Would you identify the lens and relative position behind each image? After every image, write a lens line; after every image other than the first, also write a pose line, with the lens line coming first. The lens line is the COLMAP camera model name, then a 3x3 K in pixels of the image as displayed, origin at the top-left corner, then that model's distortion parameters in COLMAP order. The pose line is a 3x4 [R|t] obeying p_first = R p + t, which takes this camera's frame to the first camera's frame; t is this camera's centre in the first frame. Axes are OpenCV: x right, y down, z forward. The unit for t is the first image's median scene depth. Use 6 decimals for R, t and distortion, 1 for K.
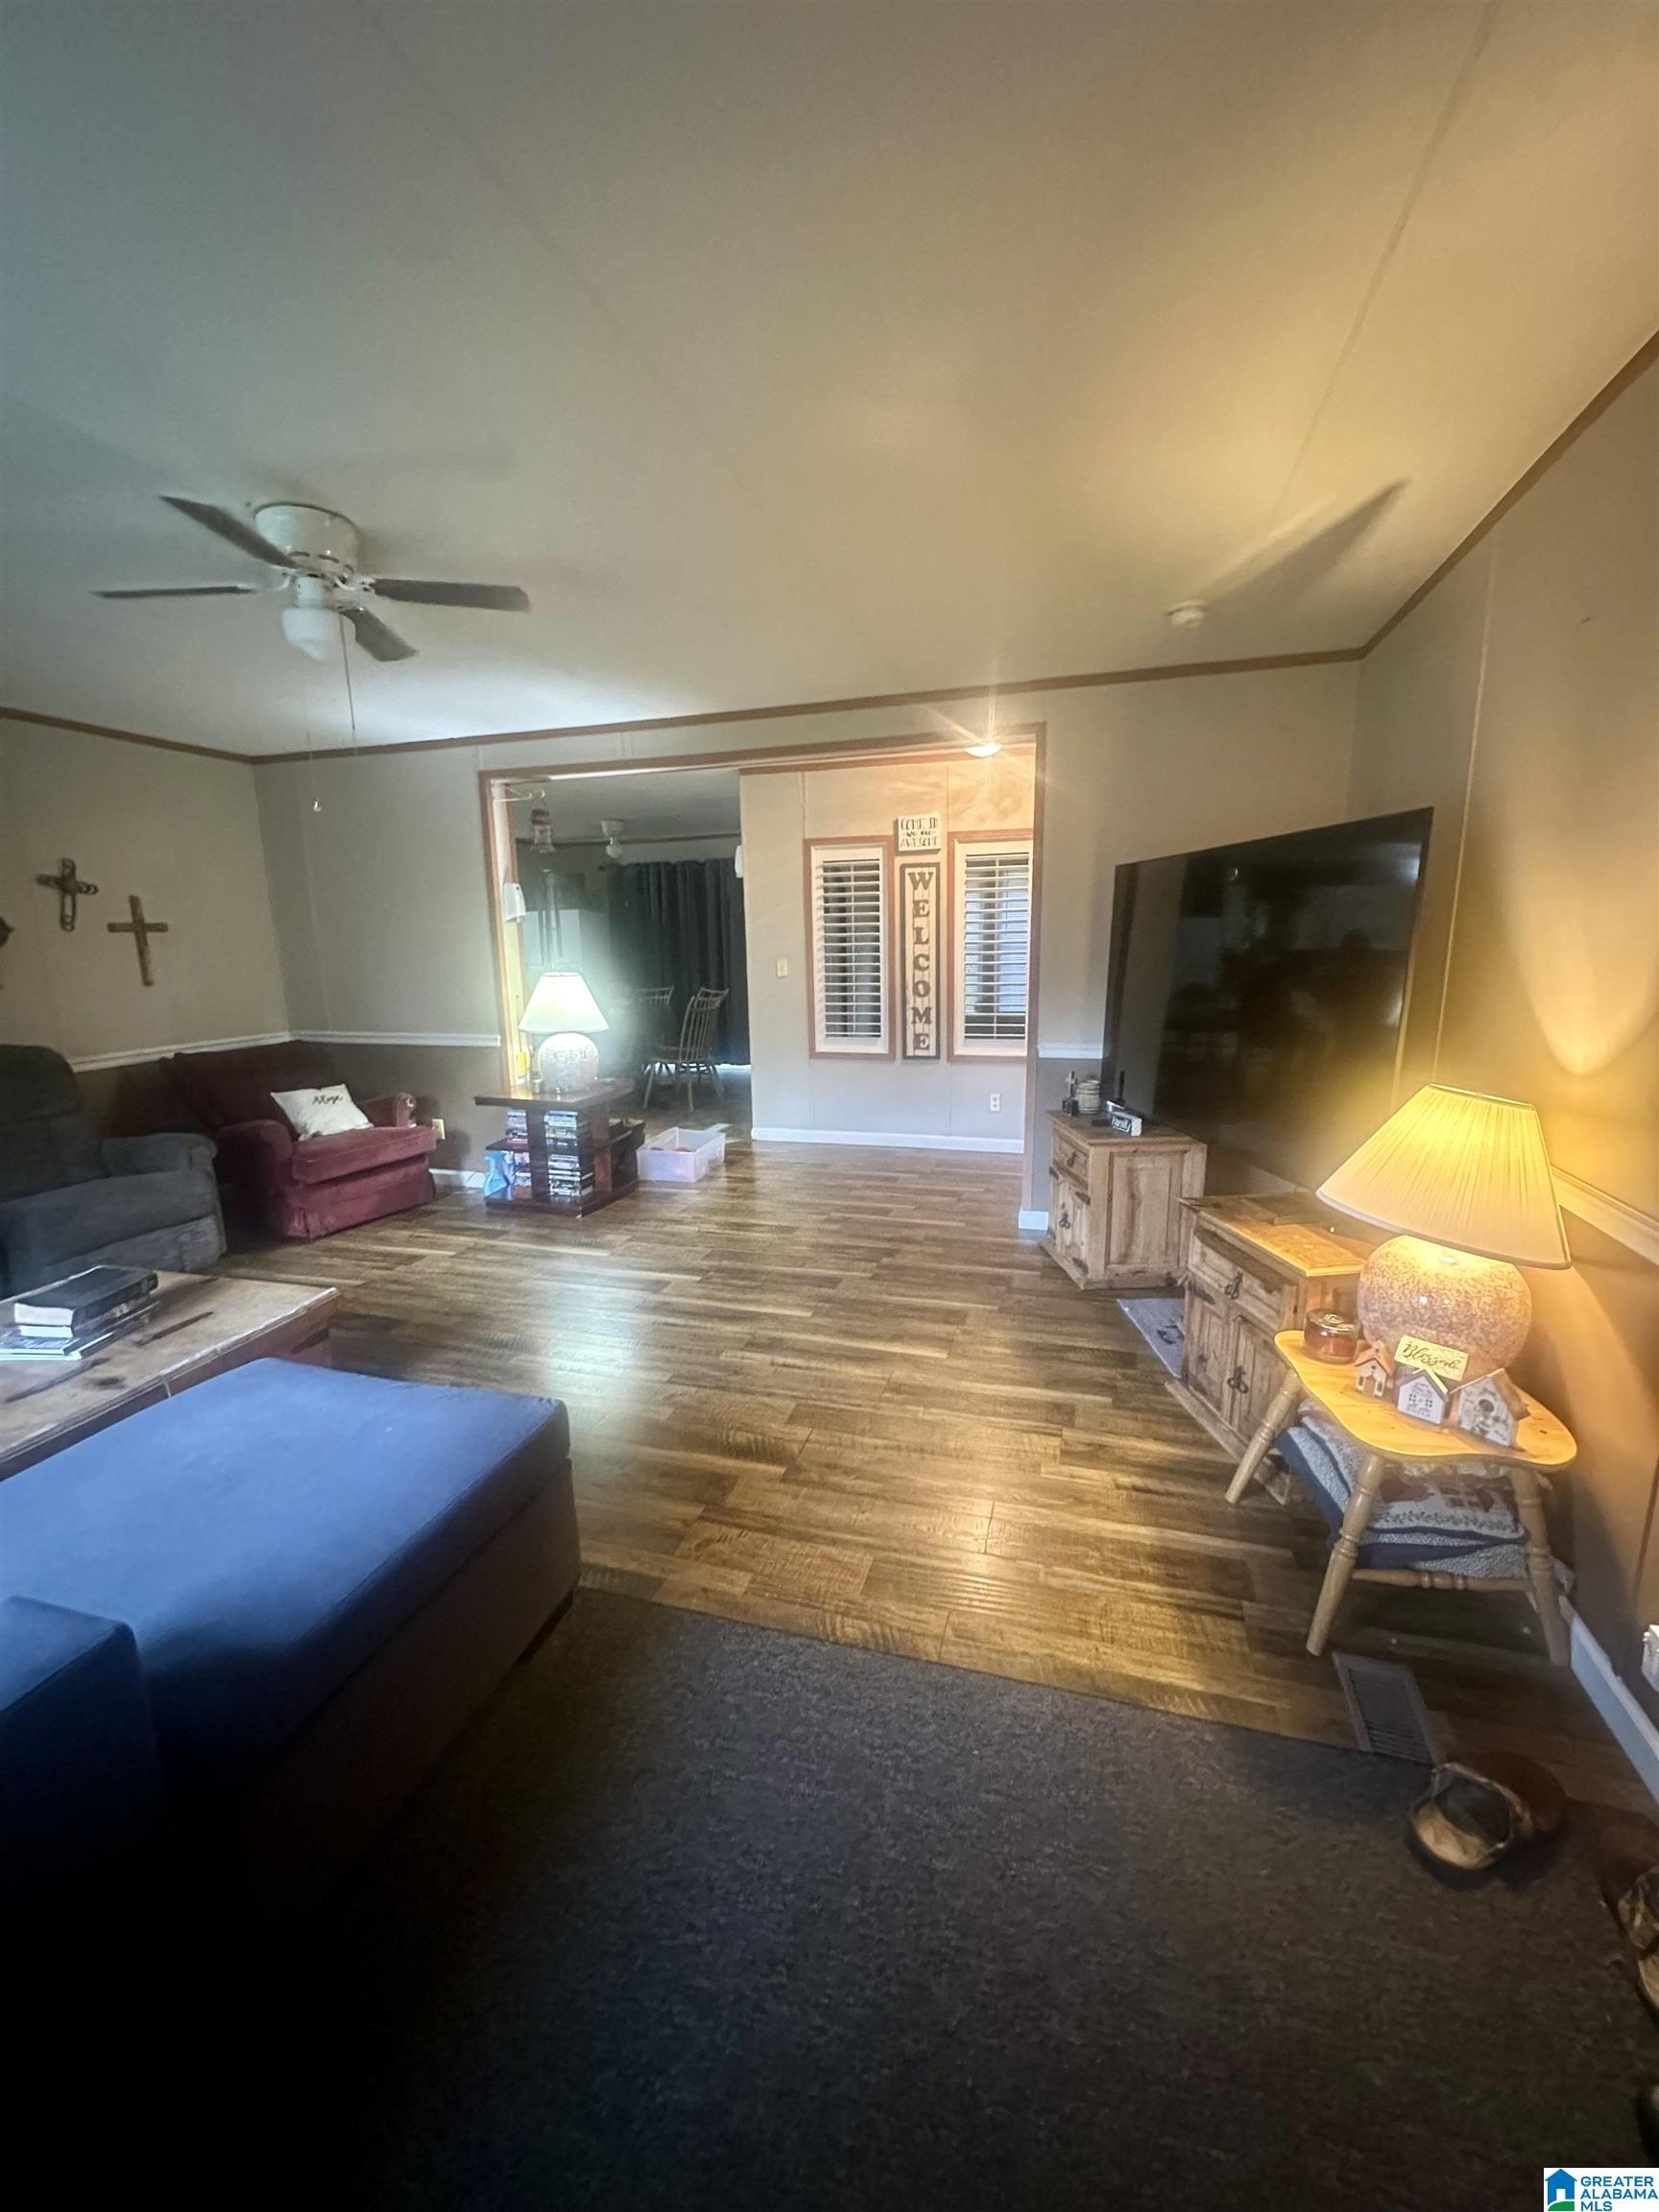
lens RADIAL K [[885.6, 0, 834.9], [0, 885.6, 1113.7], [0, 0, 1]] dist [-0.003655, 0.000457]
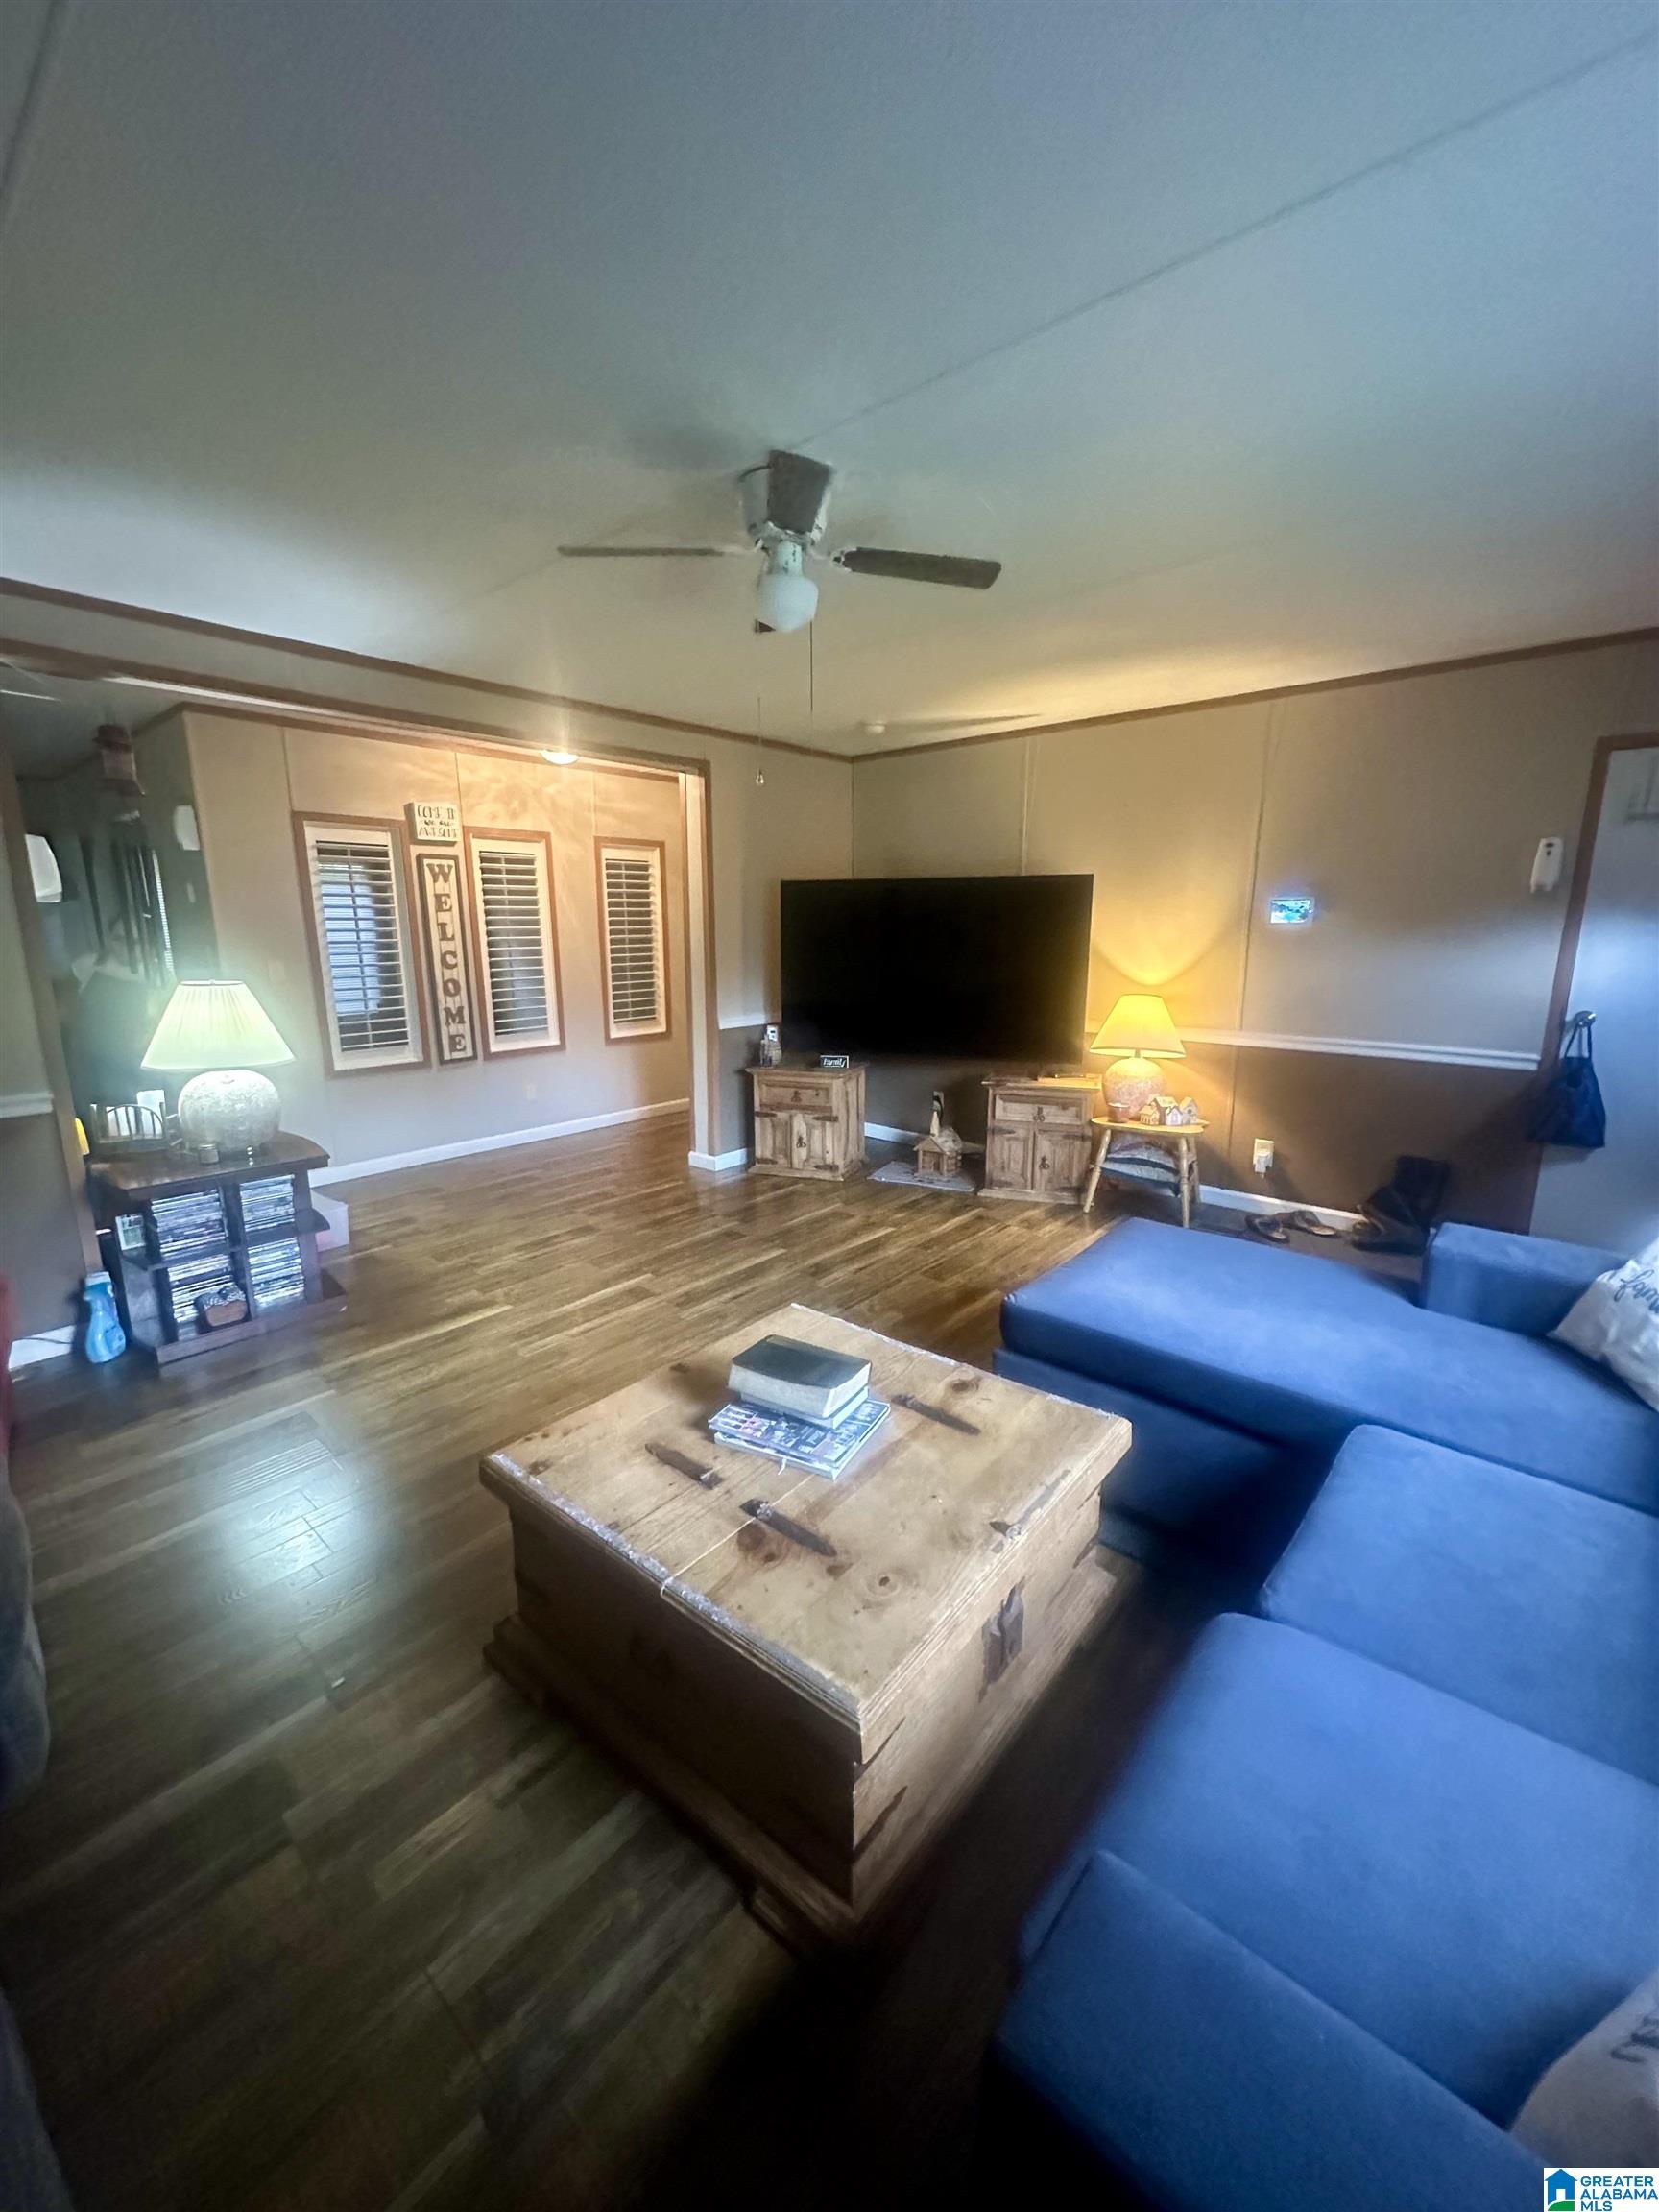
lens RADIAL K [[885.6, 0, 834.9], [0, 885.6, 1113.7], [0, 0, 1]] dist [-0.003655, 0.000457]
pose [[0.408216, -0.175952, 0.895768, -0.636395], [0.177542, 0.977815, 0.111160, -0.043640], [-0.895455, 0.113659, 0.430398, 0.252267]]
